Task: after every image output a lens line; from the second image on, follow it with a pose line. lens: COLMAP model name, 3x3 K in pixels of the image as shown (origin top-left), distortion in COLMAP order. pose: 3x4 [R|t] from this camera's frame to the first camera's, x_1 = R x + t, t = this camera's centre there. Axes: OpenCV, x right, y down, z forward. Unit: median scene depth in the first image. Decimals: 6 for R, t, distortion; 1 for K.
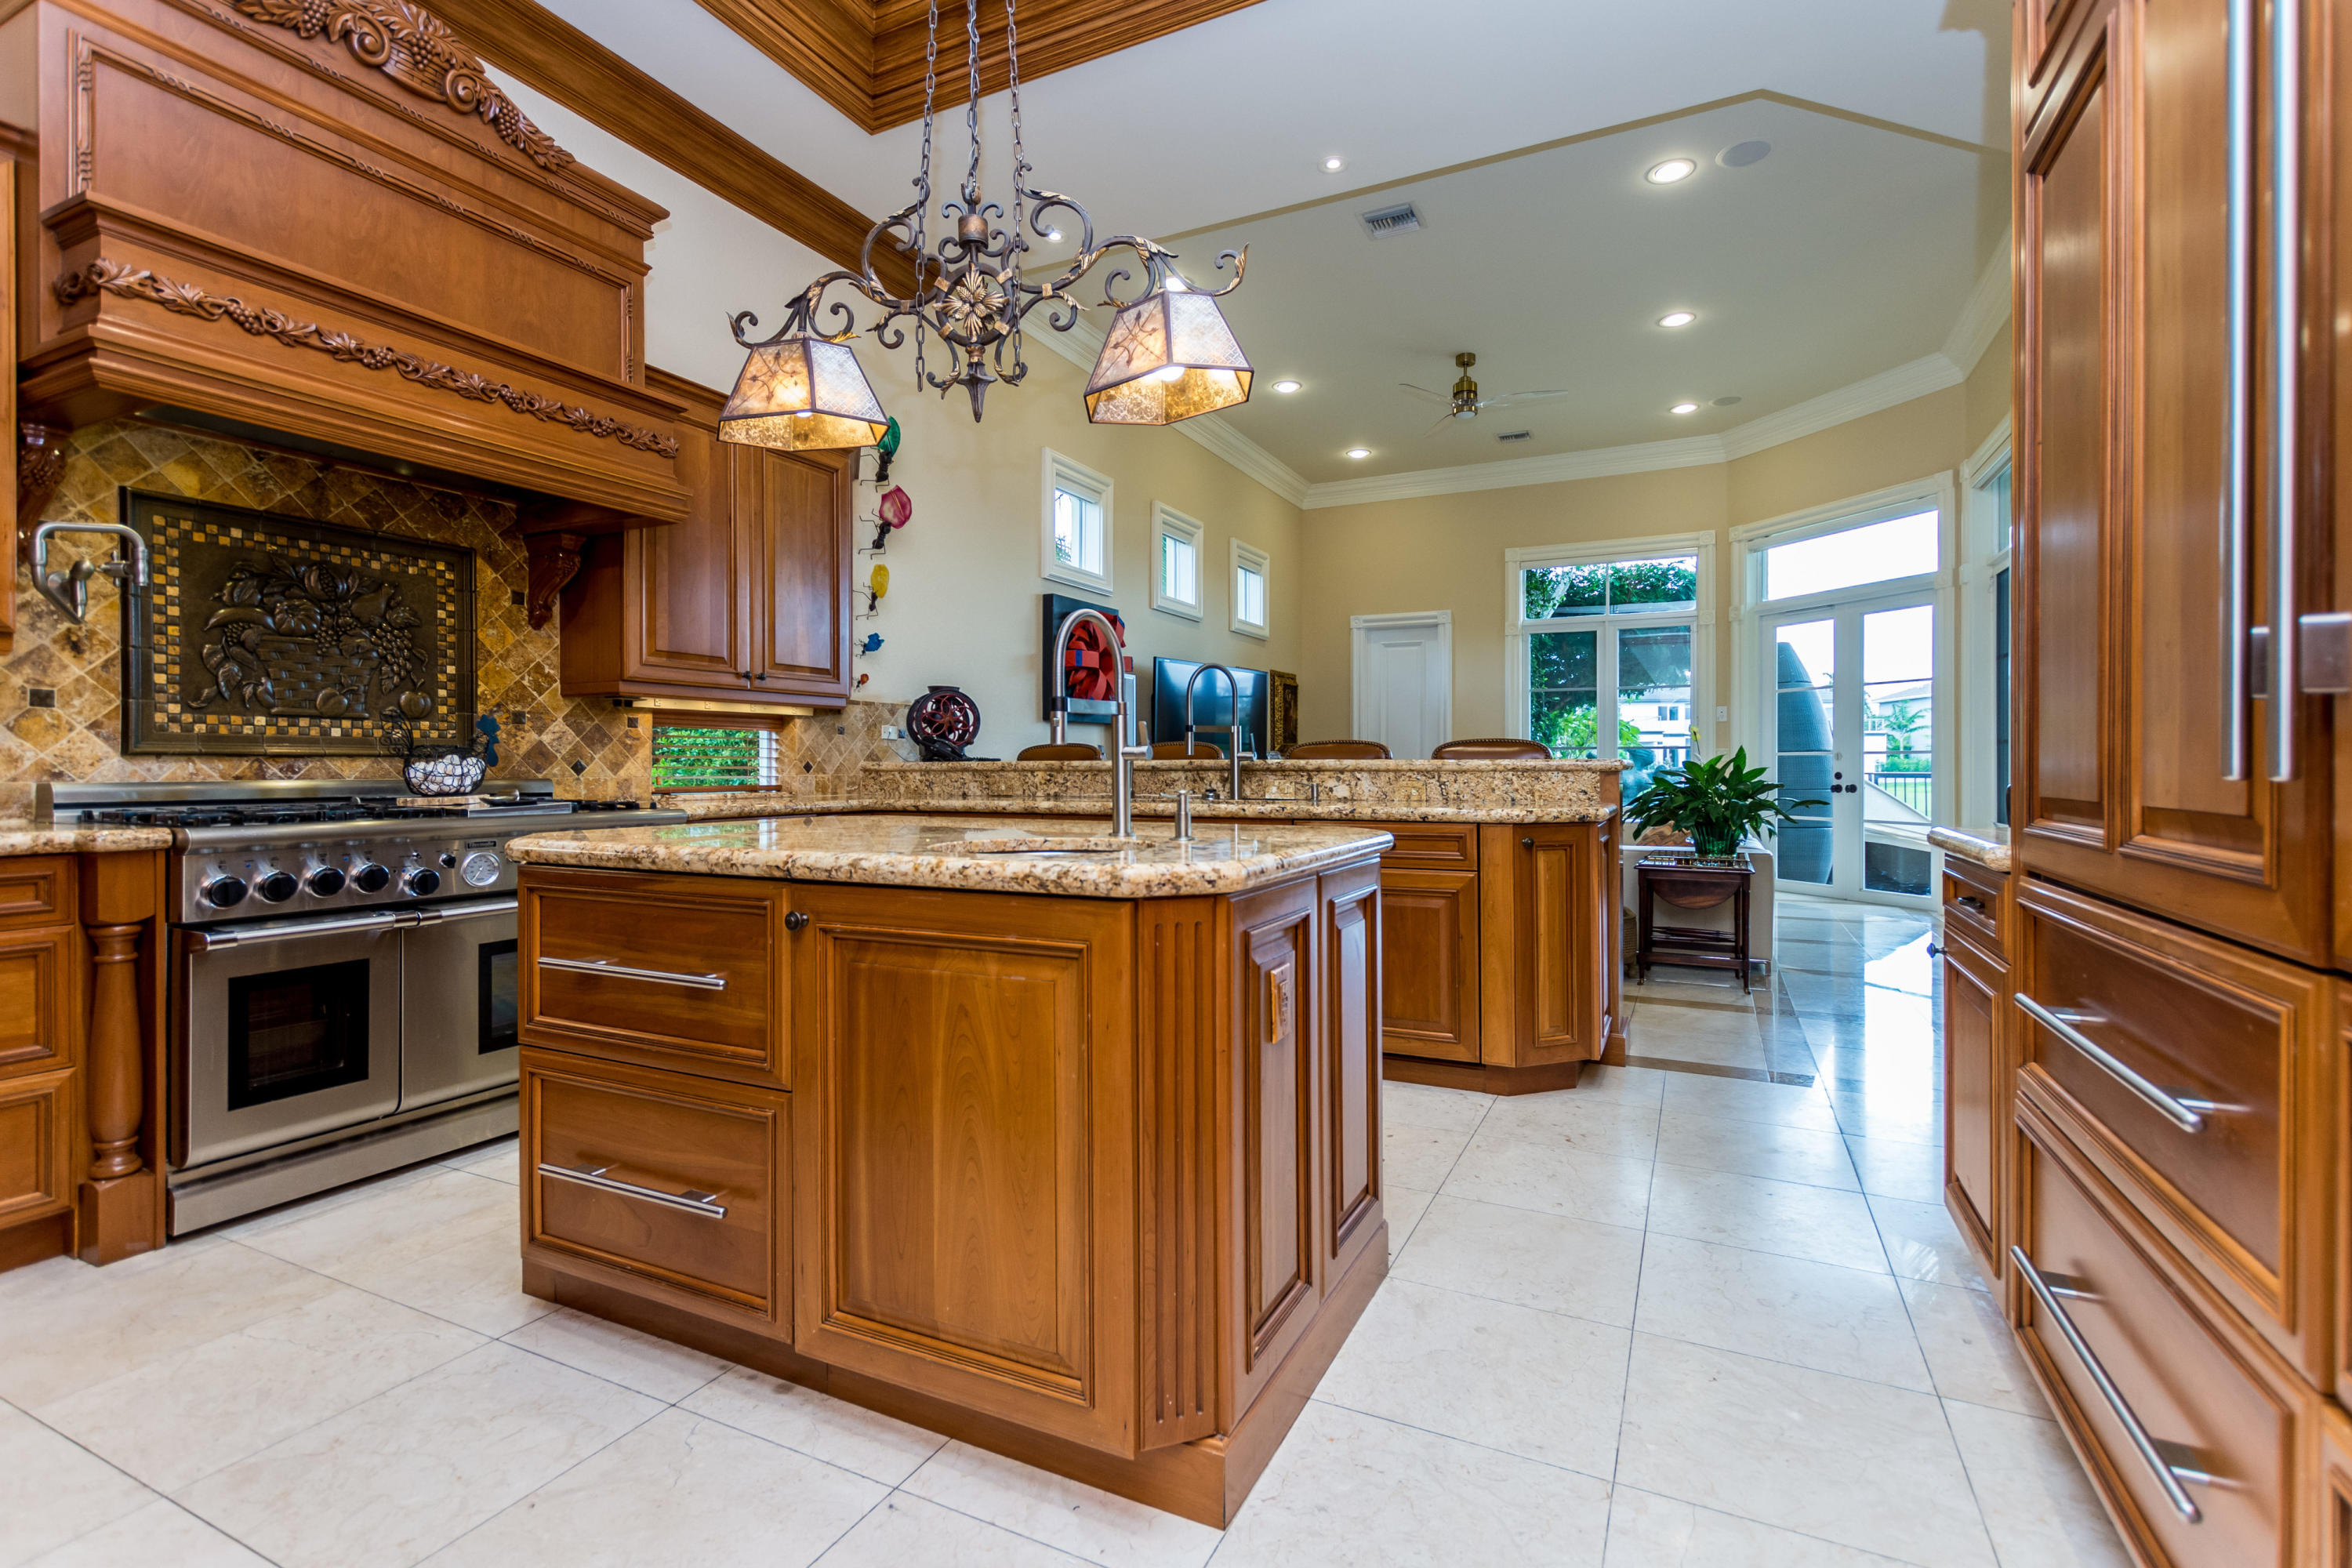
lens RADIAL K [[1010.3, 0, 1187.4], [0, 1010.3, 767.6], [0, 0, 1]] dist [0.015440, -0.005945]
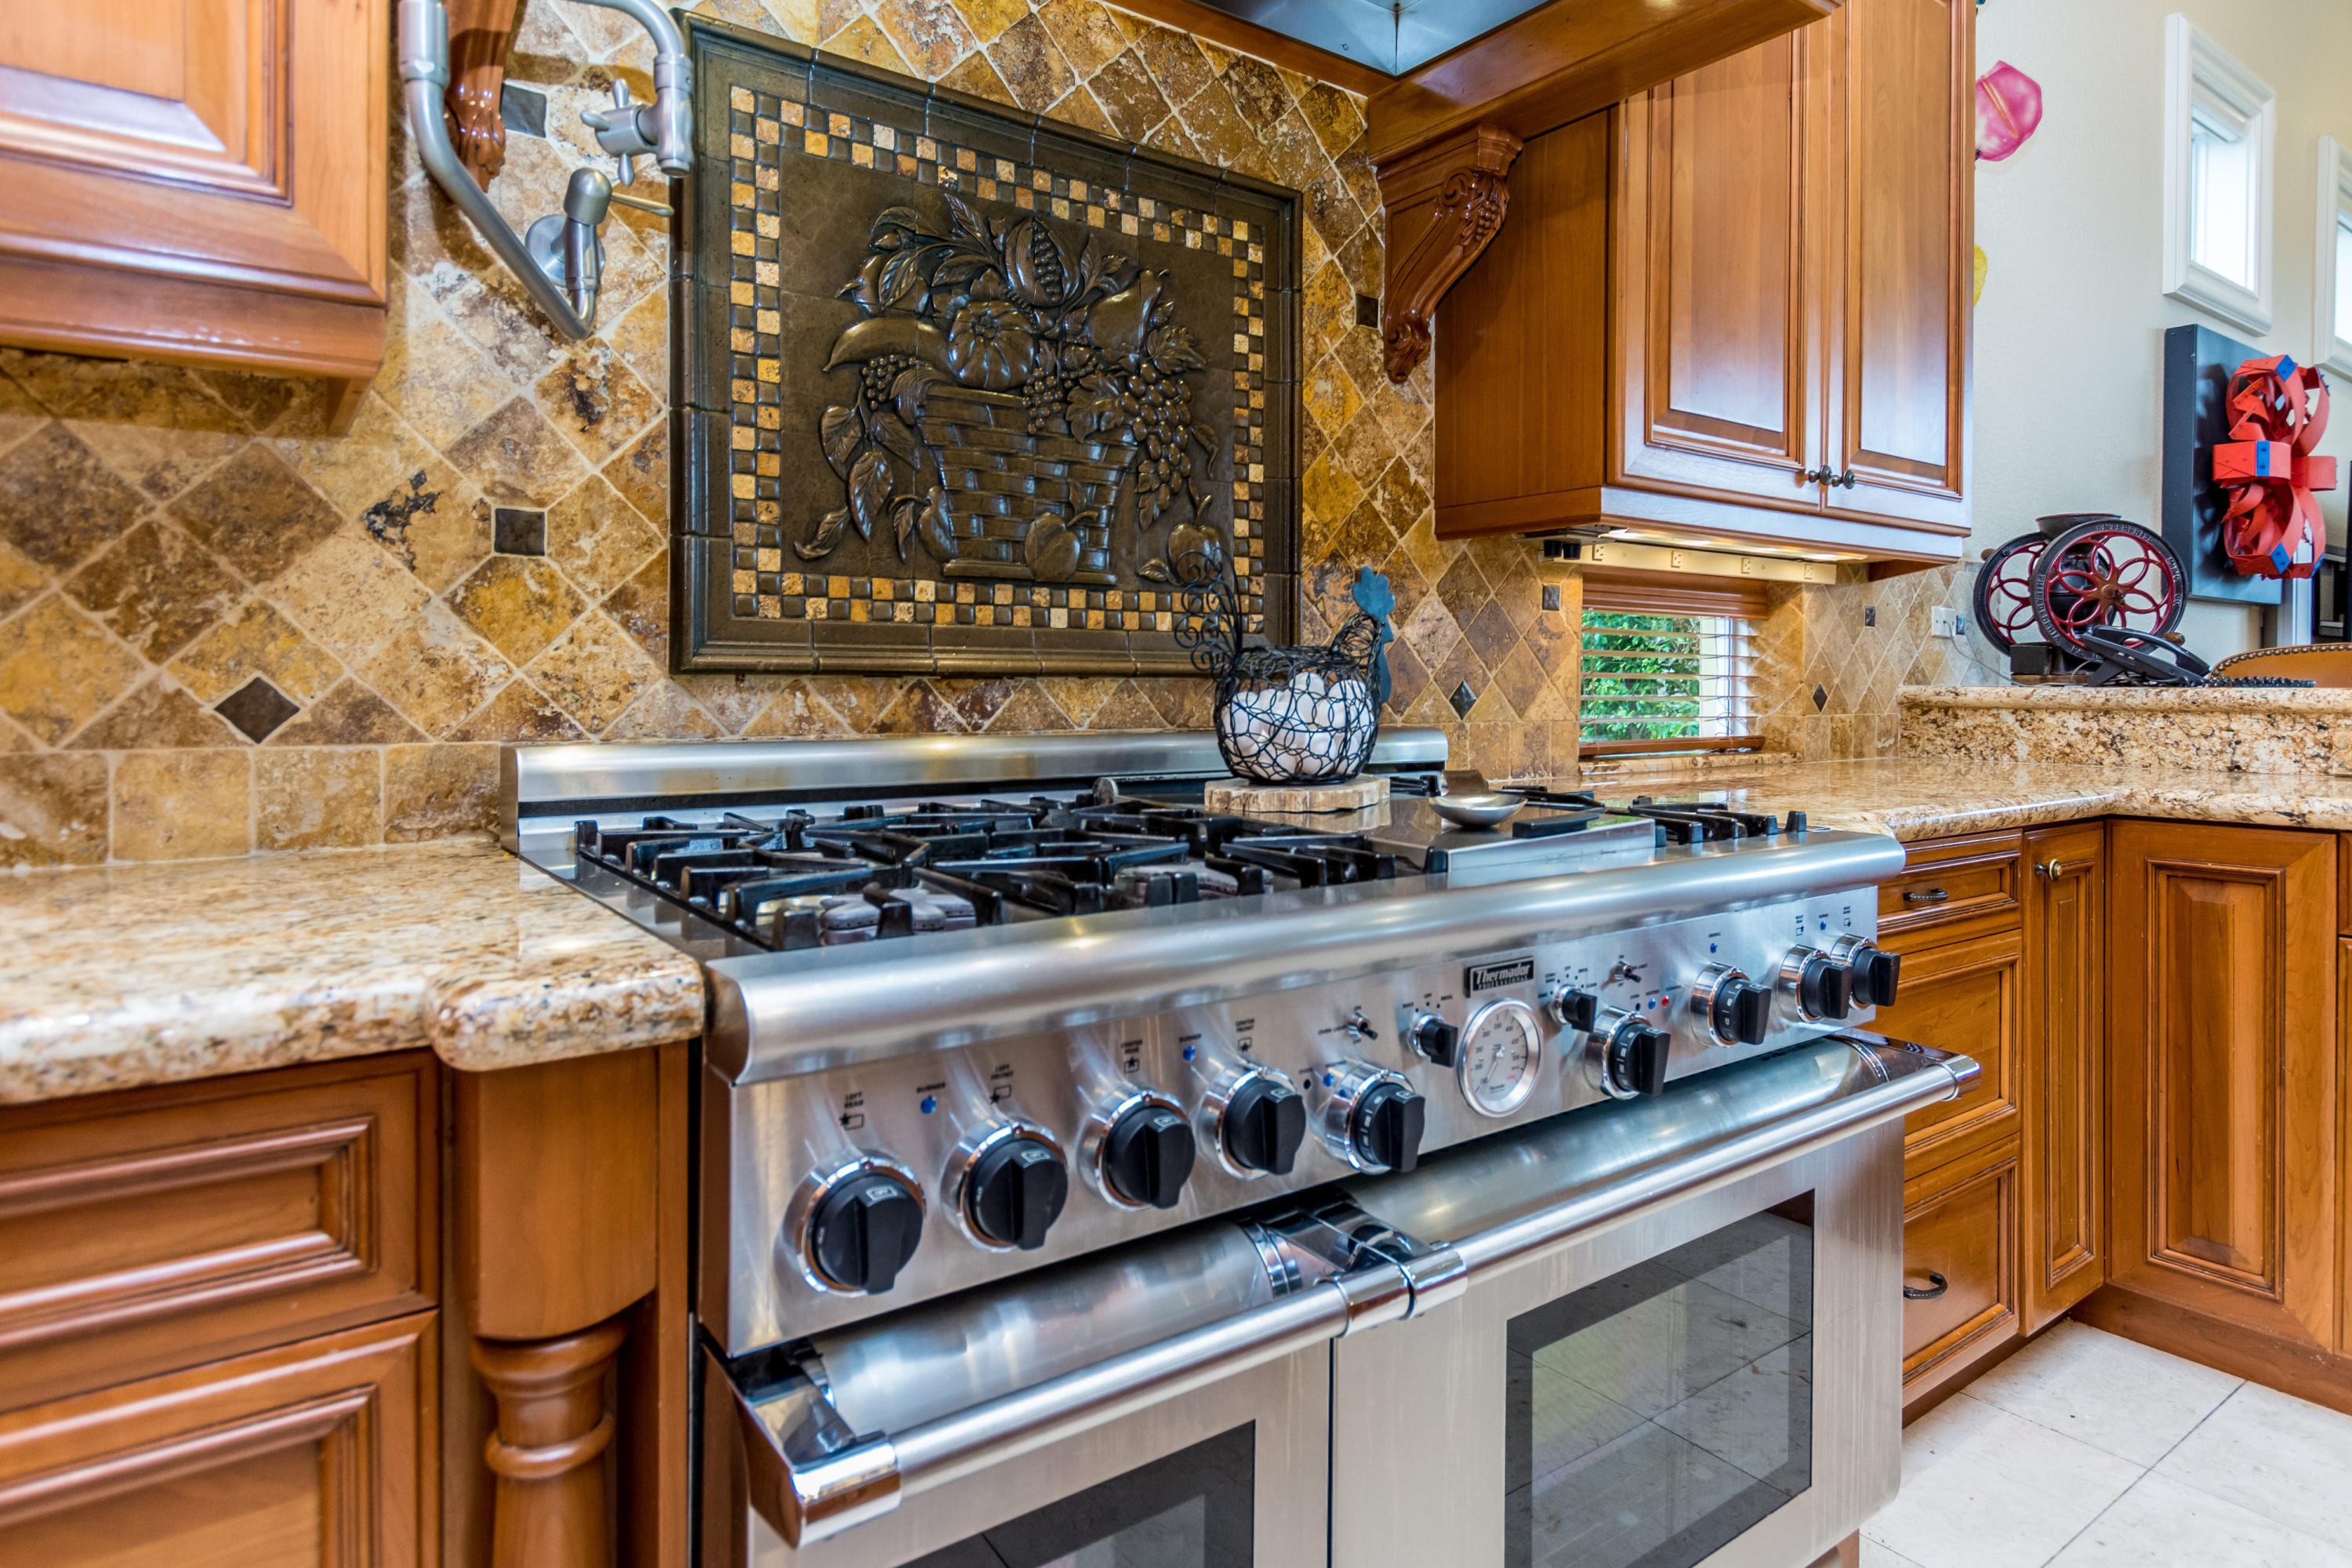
lens RADIAL K [[1297.9, 0, 1227.9], [0, 1297.9, 686.3], [0, 0, 1]] dist [0.000326, -0.000130]
pose [[0.886484, 0.005052, -0.462731, -0.547303], [-0.004929, 0.999987, 0.001475, -0.008192], [0.462733, 0.000974, 0.886497, 0.579439]]
